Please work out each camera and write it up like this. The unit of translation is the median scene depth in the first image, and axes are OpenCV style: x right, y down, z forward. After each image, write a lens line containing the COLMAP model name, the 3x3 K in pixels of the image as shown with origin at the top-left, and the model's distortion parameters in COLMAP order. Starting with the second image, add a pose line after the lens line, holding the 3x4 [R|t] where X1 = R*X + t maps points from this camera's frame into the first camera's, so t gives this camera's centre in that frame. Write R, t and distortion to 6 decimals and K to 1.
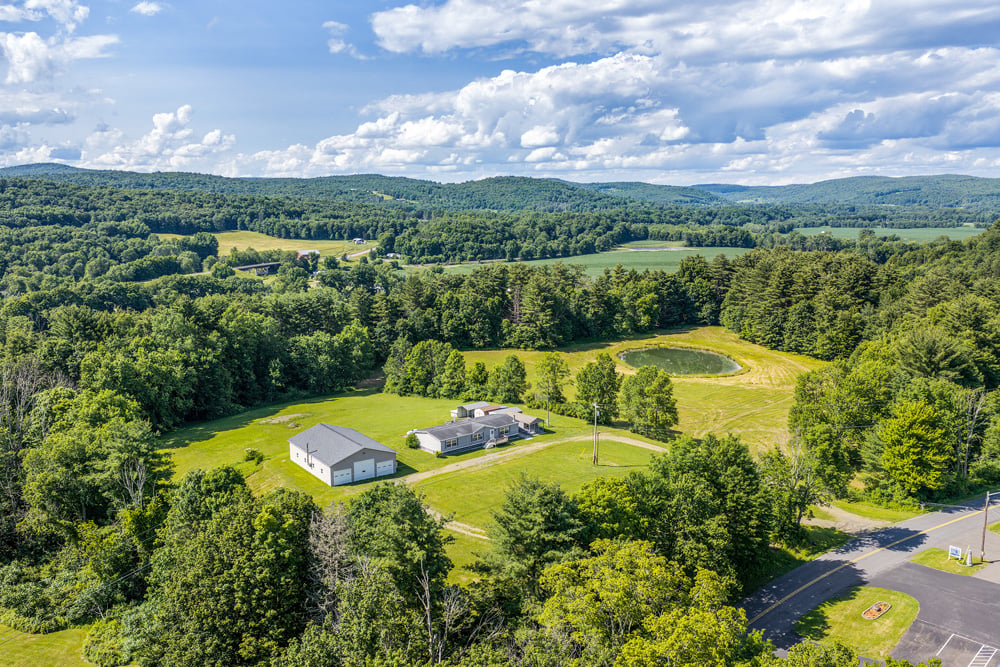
lens RADIAL K [[814.0, 0, 500.0], [0, 814.0, 333.5], [0, 0, 1]] dist [0.002594, -0.005926]
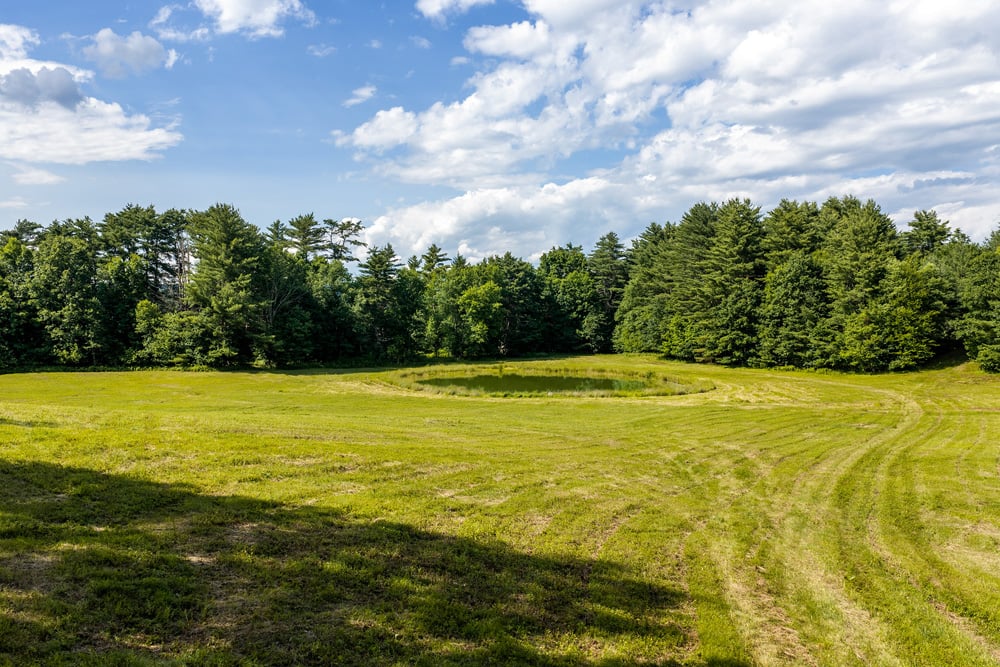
lens RADIAL K [[814.0, 0, 500.0], [0, 814.0, 333.5], [0, 0, 1]] dist [0.002594, -0.005926]
pose [[0.987126, 0.001240, 0.159942, 0.123640], [0.021752, 0.989638, -0.141926, 0.065205], [-0.158460, 0.143578, 0.976870, 0.555179]]
